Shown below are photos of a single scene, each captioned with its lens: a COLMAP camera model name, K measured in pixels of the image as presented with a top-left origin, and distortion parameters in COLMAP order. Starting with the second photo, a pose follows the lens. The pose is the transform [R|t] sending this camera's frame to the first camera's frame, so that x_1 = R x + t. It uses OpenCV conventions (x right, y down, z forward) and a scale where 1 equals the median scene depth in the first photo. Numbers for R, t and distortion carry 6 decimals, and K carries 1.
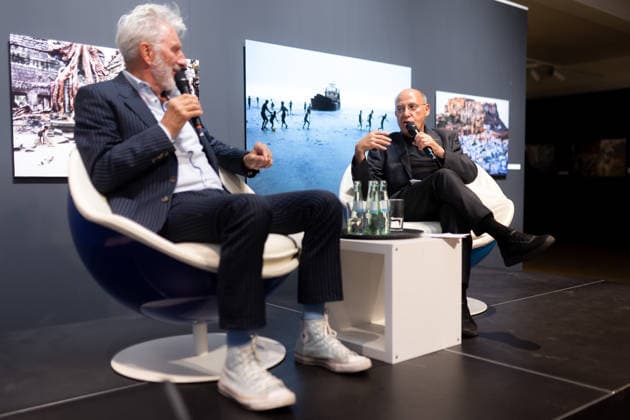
lens RADIAL K [[553.7, 0, 331.2], [0, 553.7, 210.4], [0, 0, 1]] dist [0.006563, 0.002892]
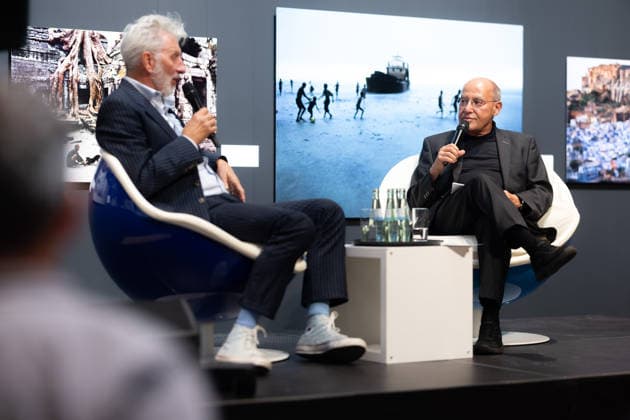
lens RADIAL K [[1641.5, 0, 315.0], [0, 1641.5, 210.0], [0, 0, 1]] dist [-0.045042, -0.006240]
pose [[0.970637, 0.001888, -0.240543, 0.427401], [-0.015368, 0.998413, -0.054175, 0.094637], [0.240059, 0.056281, 0.969125, -1.137474]]
